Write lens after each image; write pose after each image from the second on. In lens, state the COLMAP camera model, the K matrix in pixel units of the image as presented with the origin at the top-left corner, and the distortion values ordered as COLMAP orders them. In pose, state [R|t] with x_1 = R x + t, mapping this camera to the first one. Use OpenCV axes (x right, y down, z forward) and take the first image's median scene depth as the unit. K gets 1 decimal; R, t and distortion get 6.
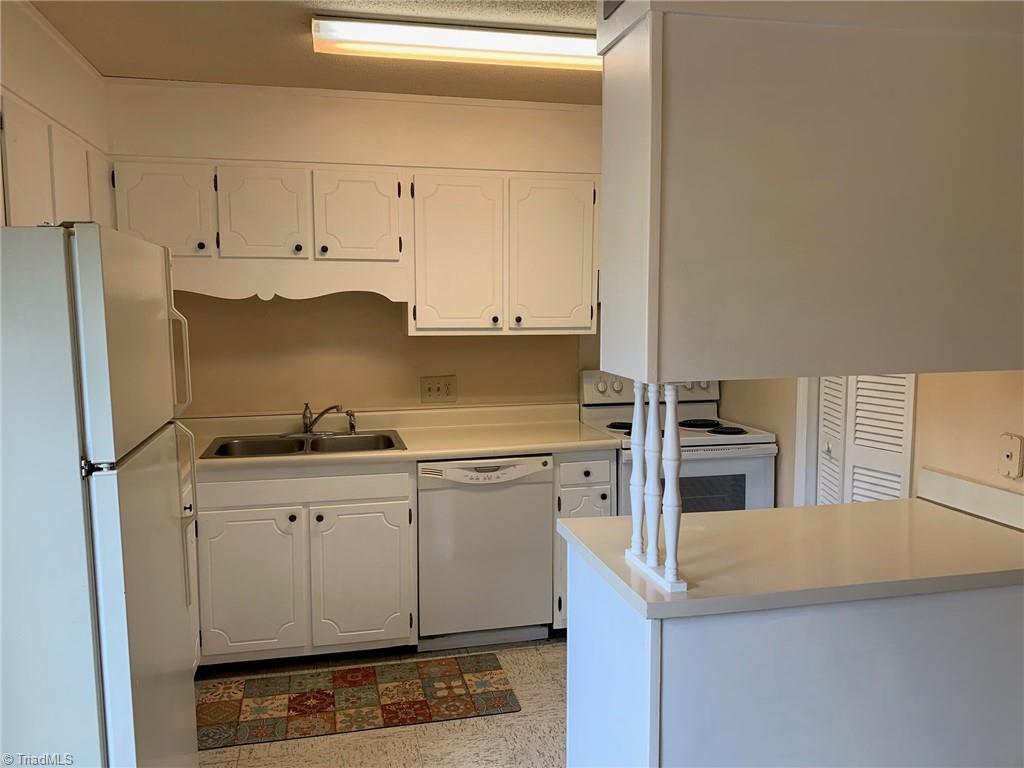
lens RADIAL K [[783.8, 0, 512.0], [0, 783.8, 384.0], [0, 0, 1]] dist [0.015857, 0.001498]
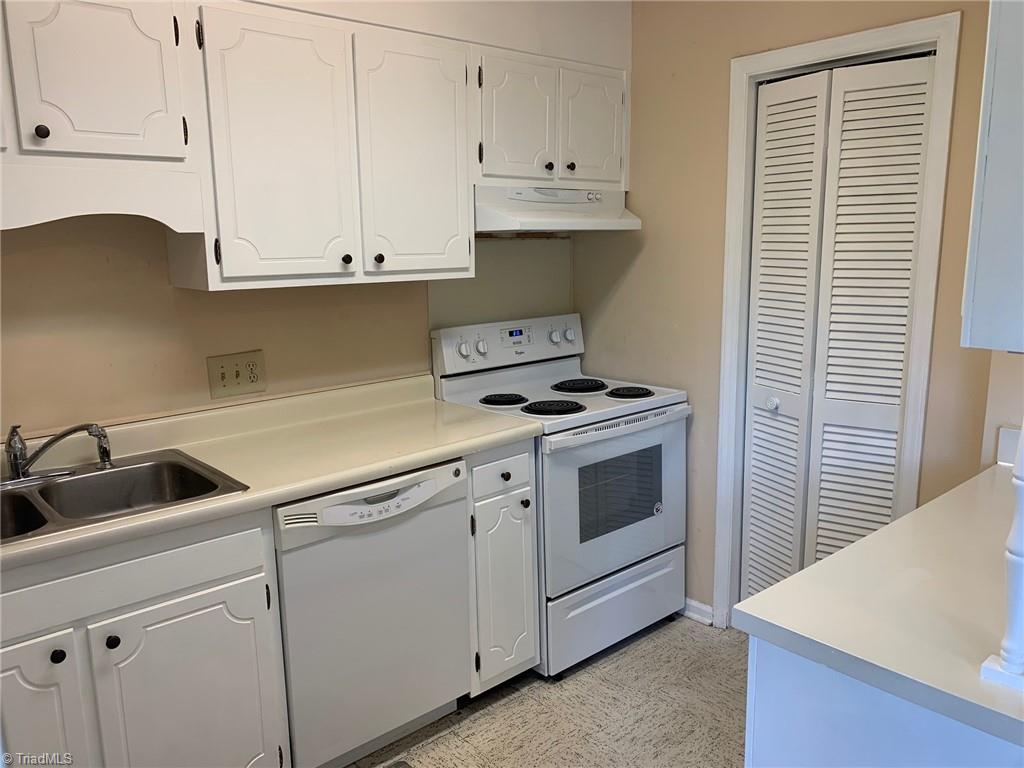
lens RADIAL K [[764.4, 0, 512.0], [0, 764.4, 384.0], [0, 0, 1]] dist [-0.041916, -0.002788]
pose [[0.869338, -0.100695, 0.483851, -0.219385], [0.063057, 0.993621, 0.093489, -0.031639], [-0.490178, -0.050764, 0.870143, 0.397410]]
